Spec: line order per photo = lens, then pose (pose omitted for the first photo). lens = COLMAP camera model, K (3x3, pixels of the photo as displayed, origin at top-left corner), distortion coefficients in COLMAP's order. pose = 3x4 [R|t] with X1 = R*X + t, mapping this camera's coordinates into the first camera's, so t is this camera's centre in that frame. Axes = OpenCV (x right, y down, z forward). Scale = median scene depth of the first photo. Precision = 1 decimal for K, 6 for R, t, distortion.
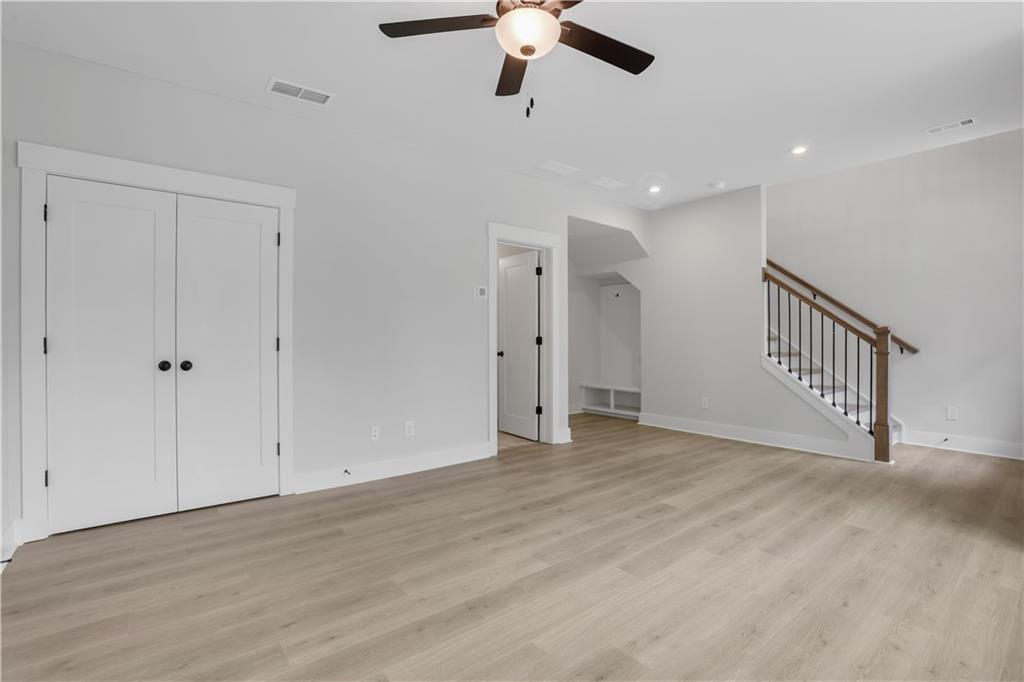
lens RADIAL K [[480.7, 0, 507.3], [0, 480.7, 334.5], [0, 0, 1]] dist [-0.078215, 0.037328]
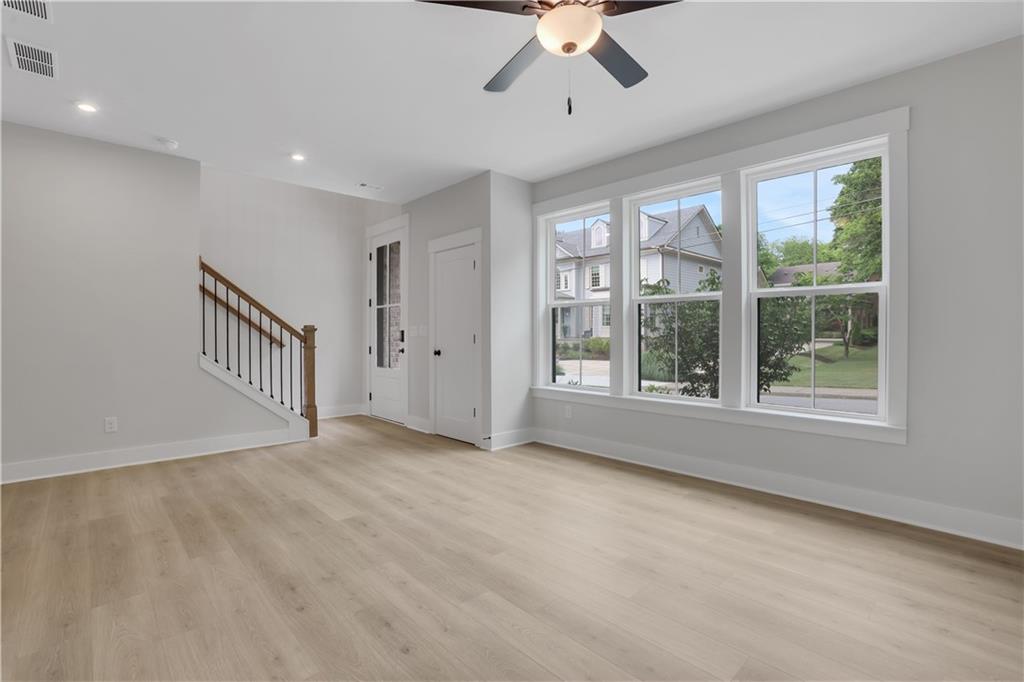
lens RADIAL K [[480.7, 0, 507.3], [0, 480.7, 334.5], [0, 0, 1]] dist [-0.078215, 0.037328]
pose [[-0.091585, -0.005058, 0.995784, -0.568815], [-0.005634, 0.999974, 0.004561, -0.001997], [-0.995781, -0.005193, -0.091611, 0.742819]]
